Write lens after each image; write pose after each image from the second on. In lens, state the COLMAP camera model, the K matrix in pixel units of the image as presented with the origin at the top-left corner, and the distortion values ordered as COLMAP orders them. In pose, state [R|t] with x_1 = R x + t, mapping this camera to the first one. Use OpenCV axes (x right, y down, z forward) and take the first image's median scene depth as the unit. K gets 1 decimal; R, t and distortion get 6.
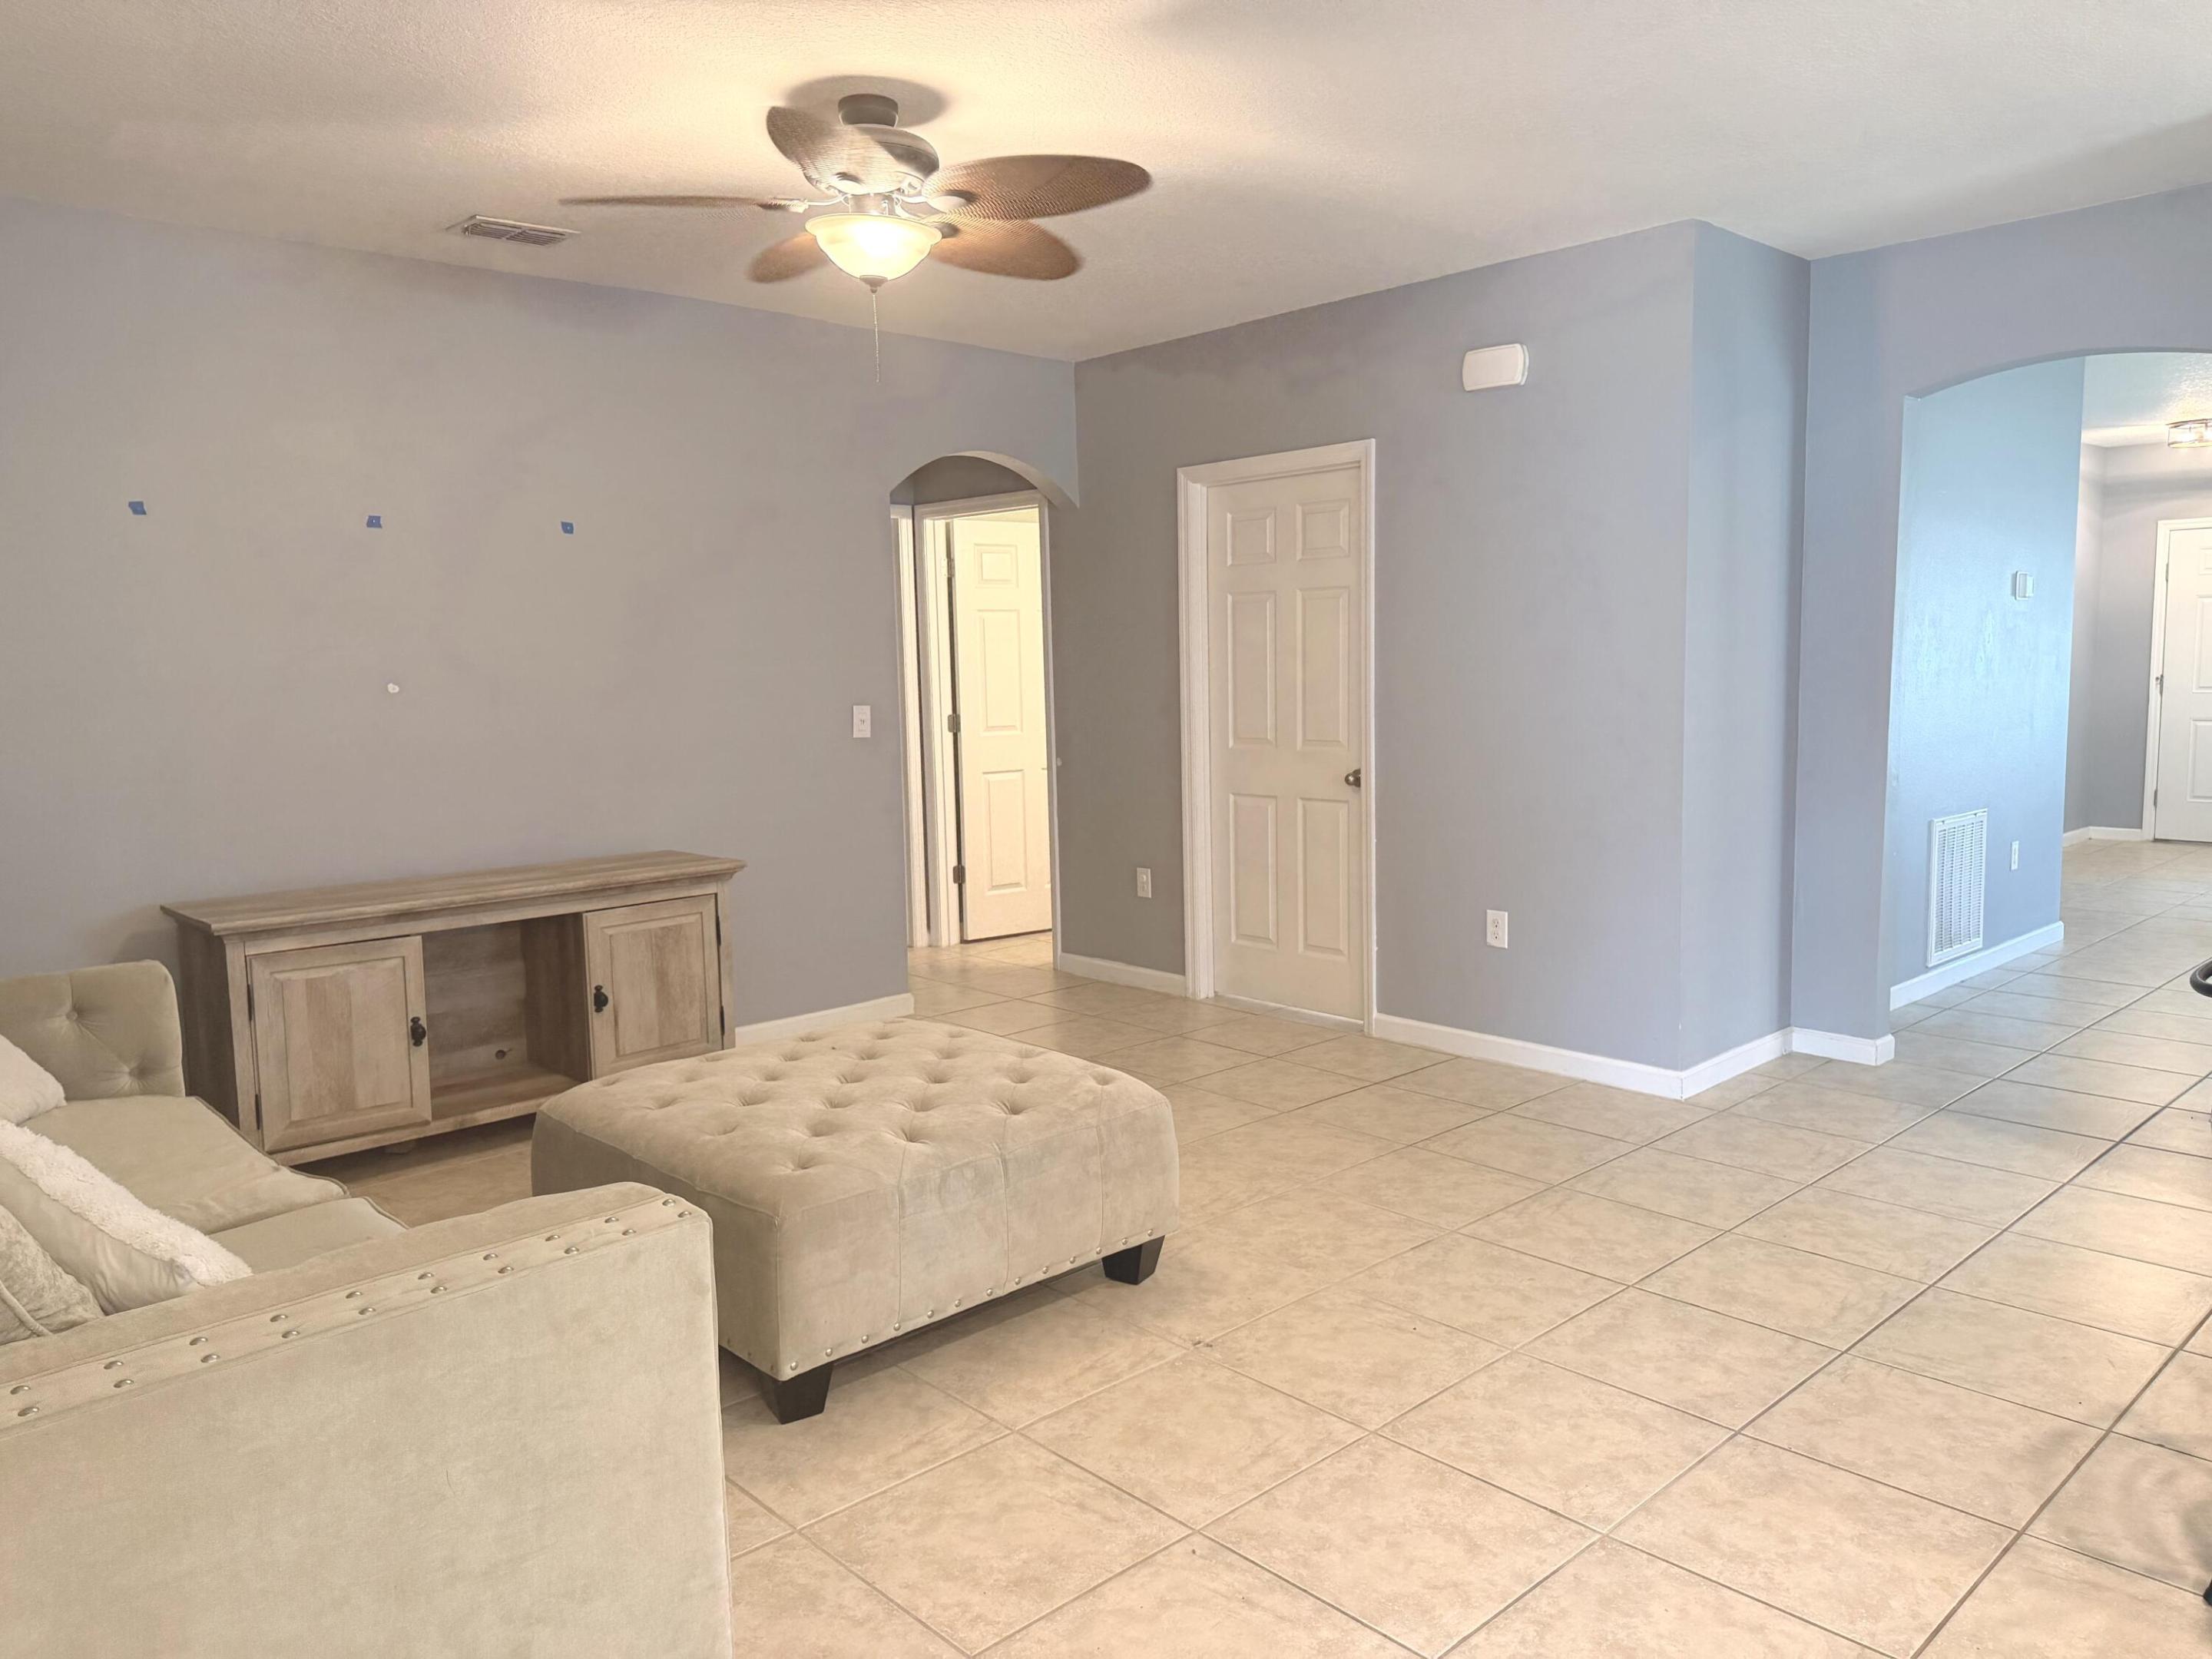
lens RADIAL K [[1560.3, 0, 1103.7], [0, 1560.3, 841.8], [0, 0, 1]] dist [0.002666, -0.006235]
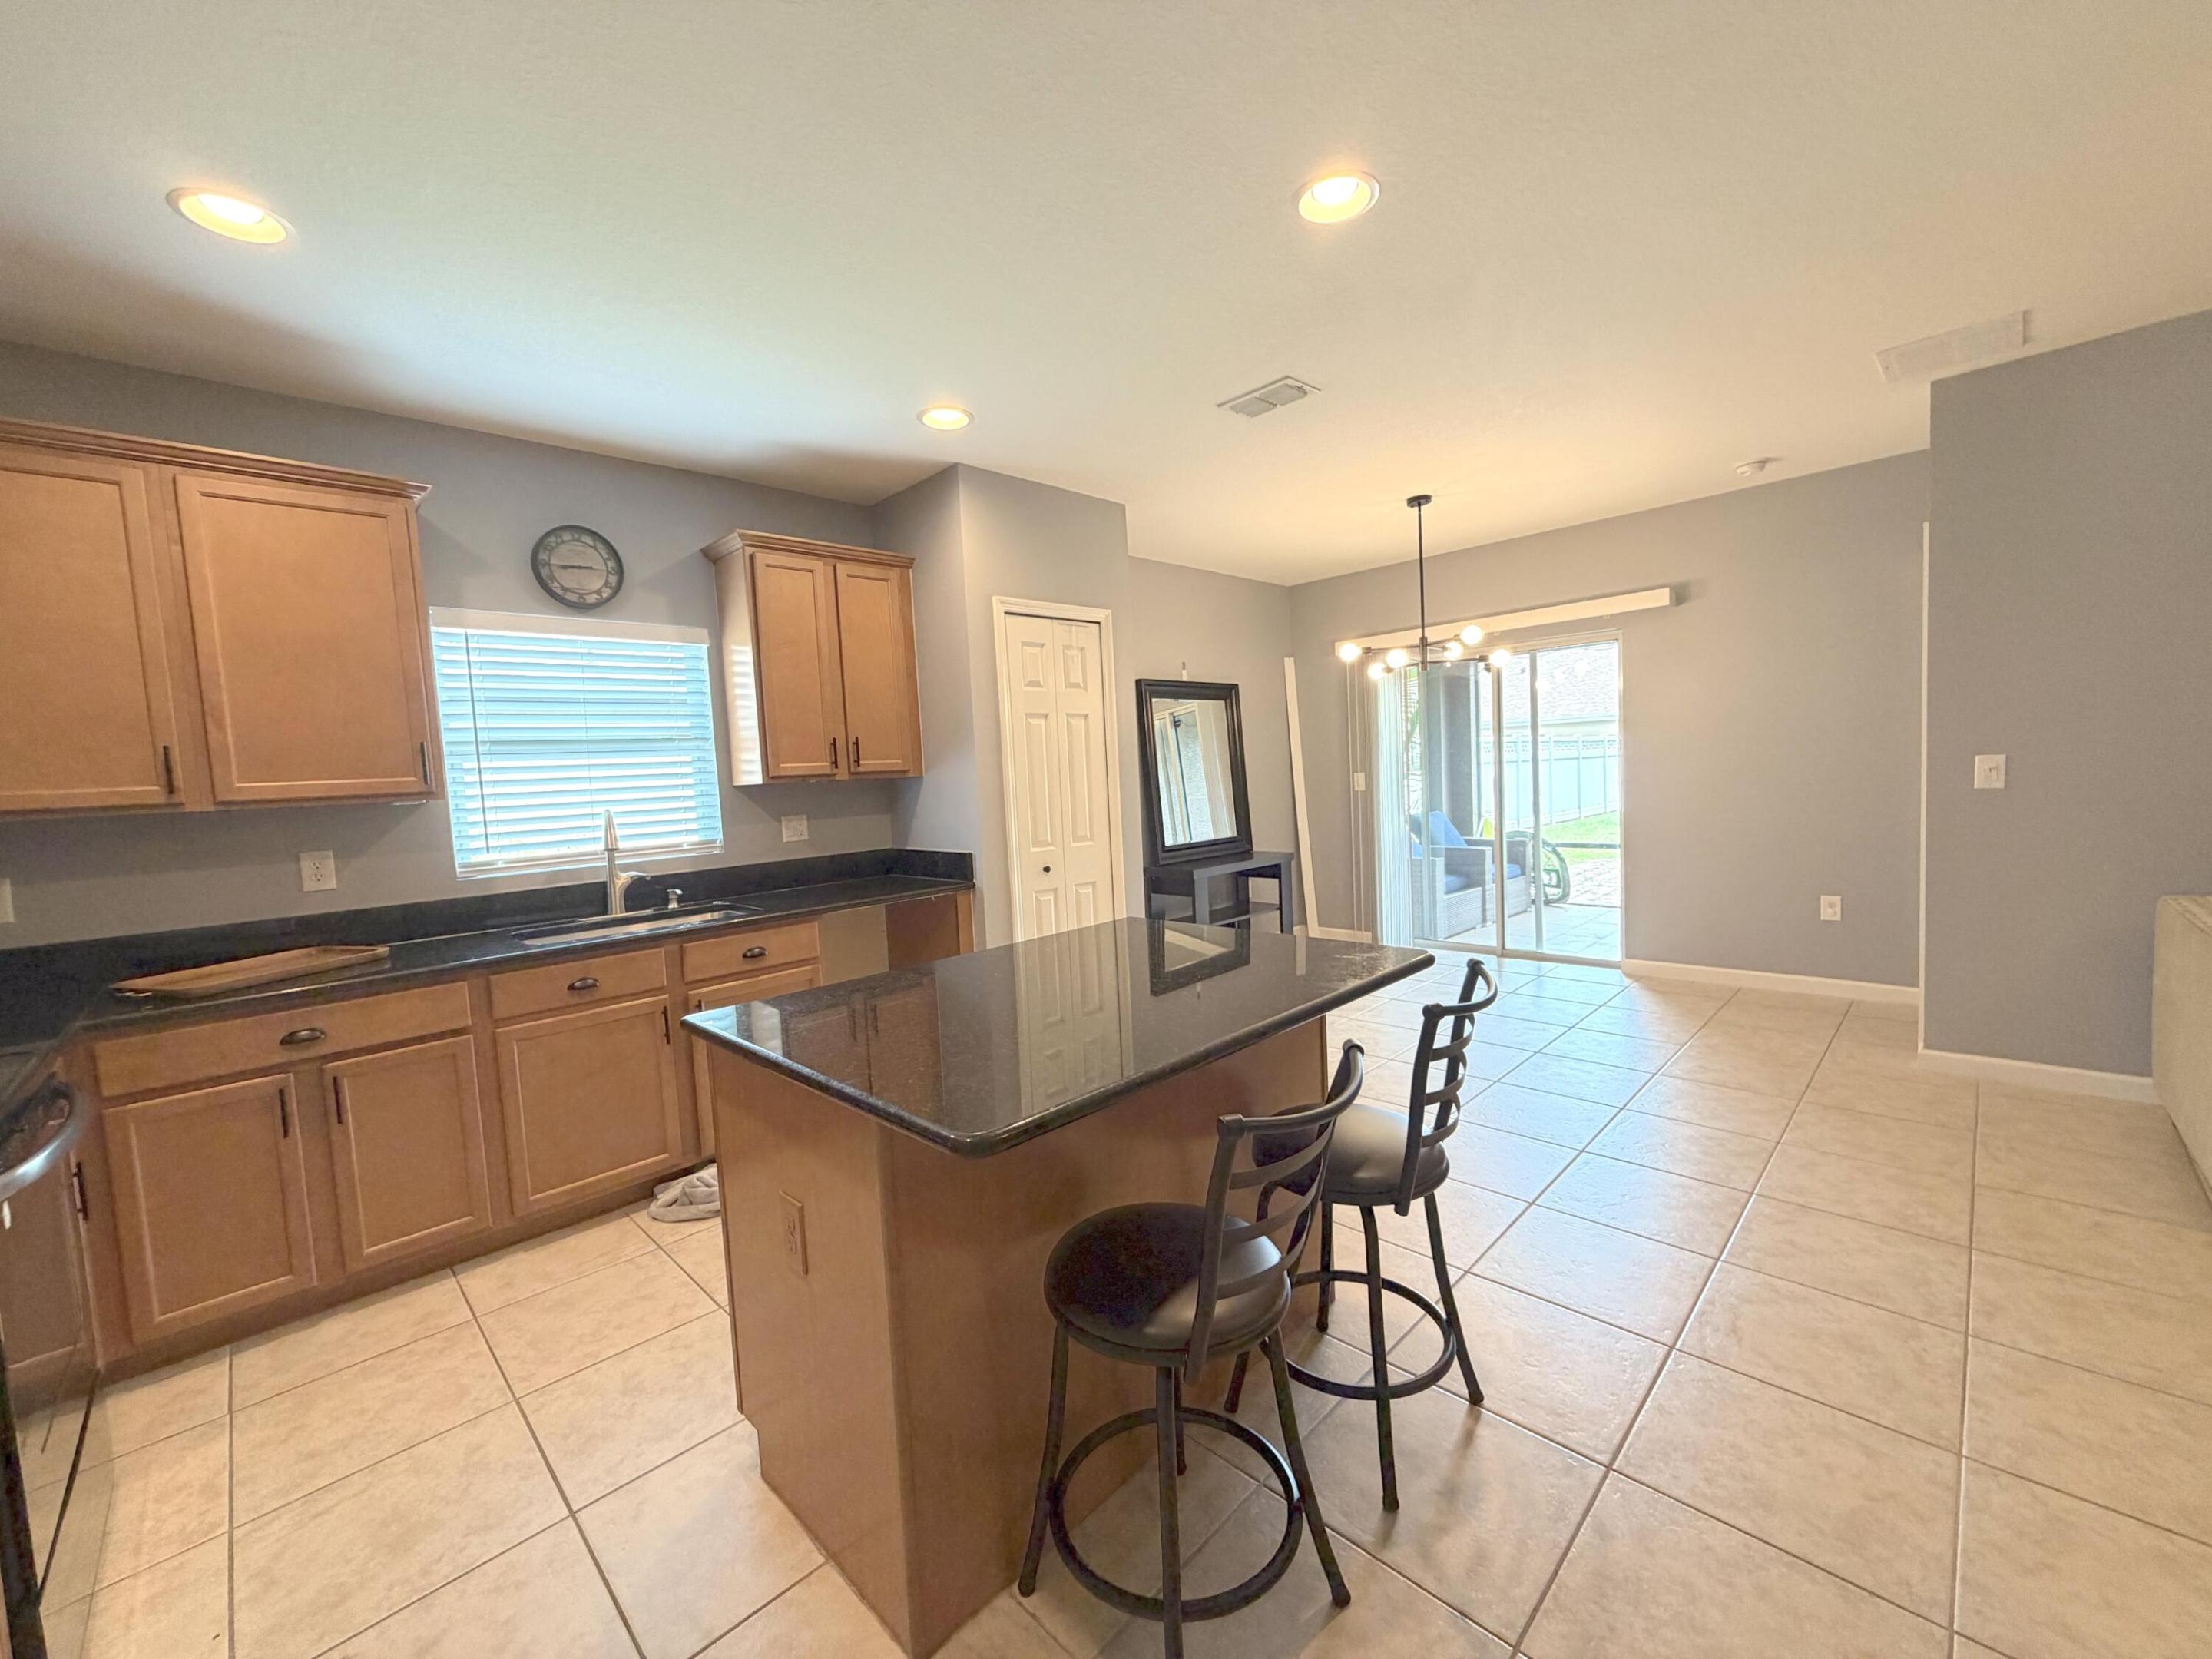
lens RADIAL K [[886.2, 0, 1110.7], [0, 886.2, 820.3], [0, 0, 1]] dist [0.003971, 0.000254]
pose [[-0.996541, 0.074807, -0.036180, 0.696095], [0.067592, 0.982997, 0.170730, -0.135576], [0.048337, 0.167694, -0.984653, 1.139550]]
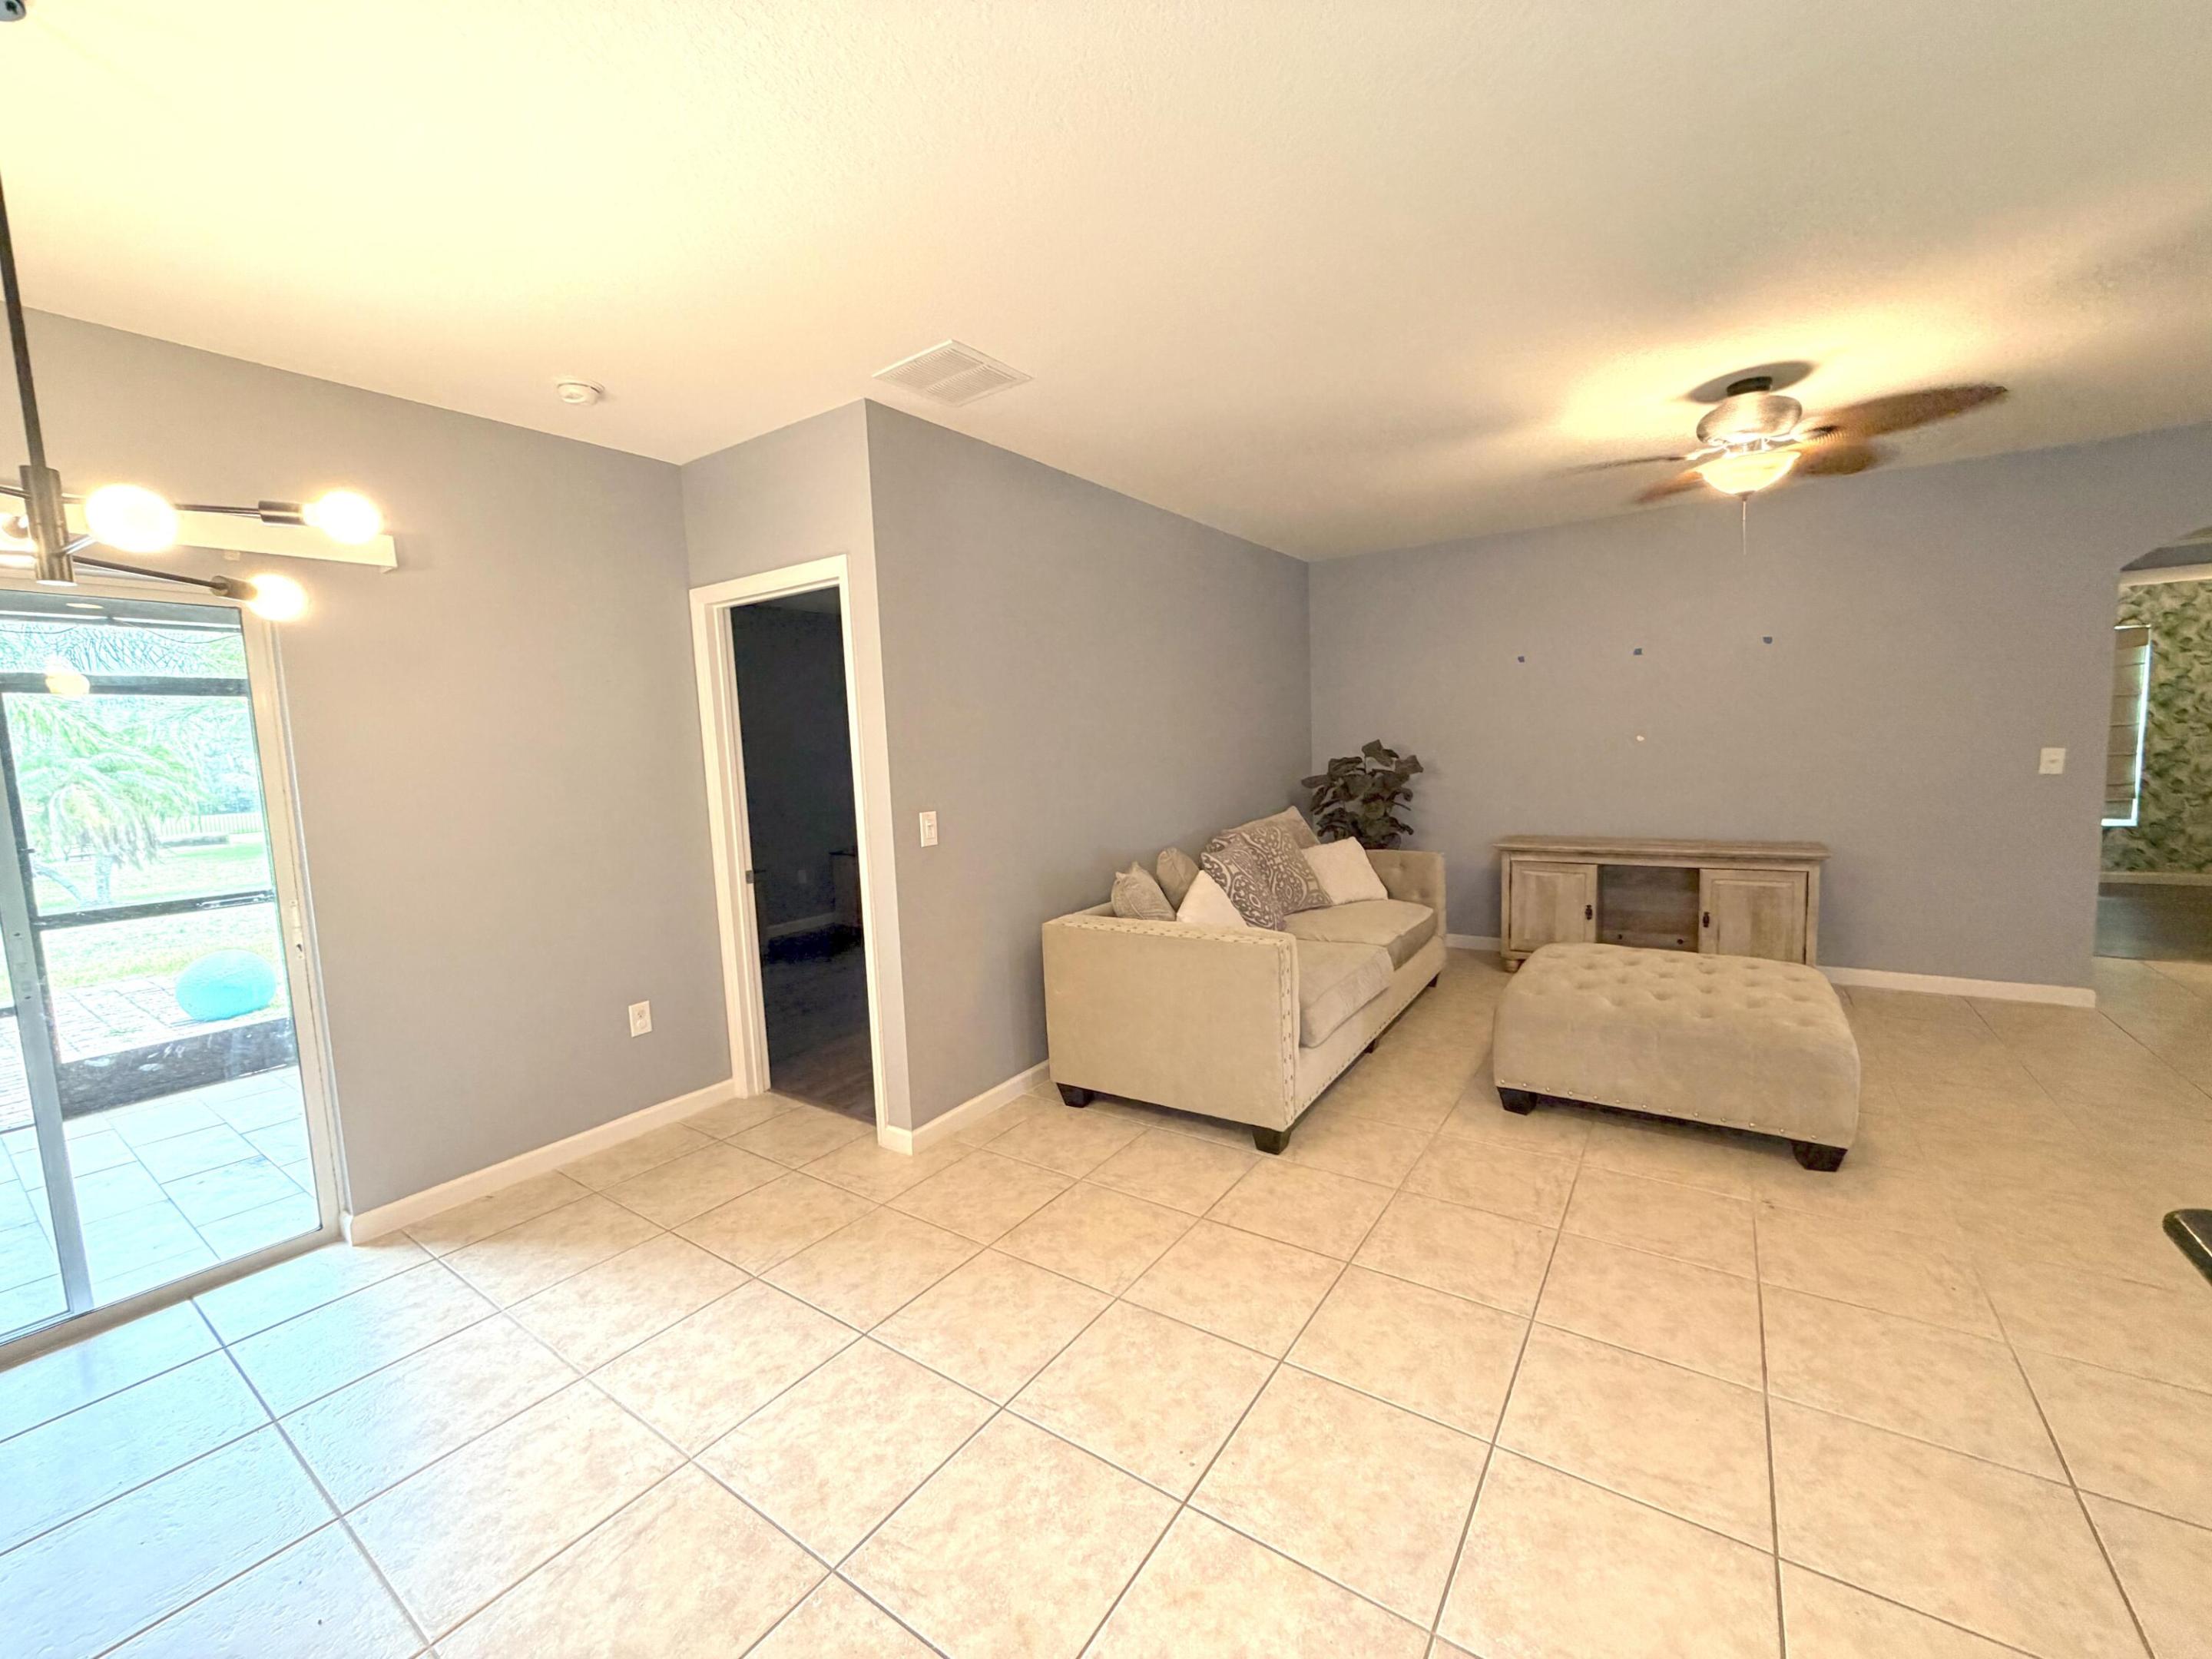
lens RADIAL K [[886.2, 0, 1098.6], [0, 886.2, 819.4], [0, 0, 1]] dist [0.003971, 0.000254]
pose [[0.213775, 0.099994, -0.971752, 0.667078], [-0.075038, 0.993489, 0.085723, -0.060822], [0.973997, 0.054593, 0.219886, 0.165326]]
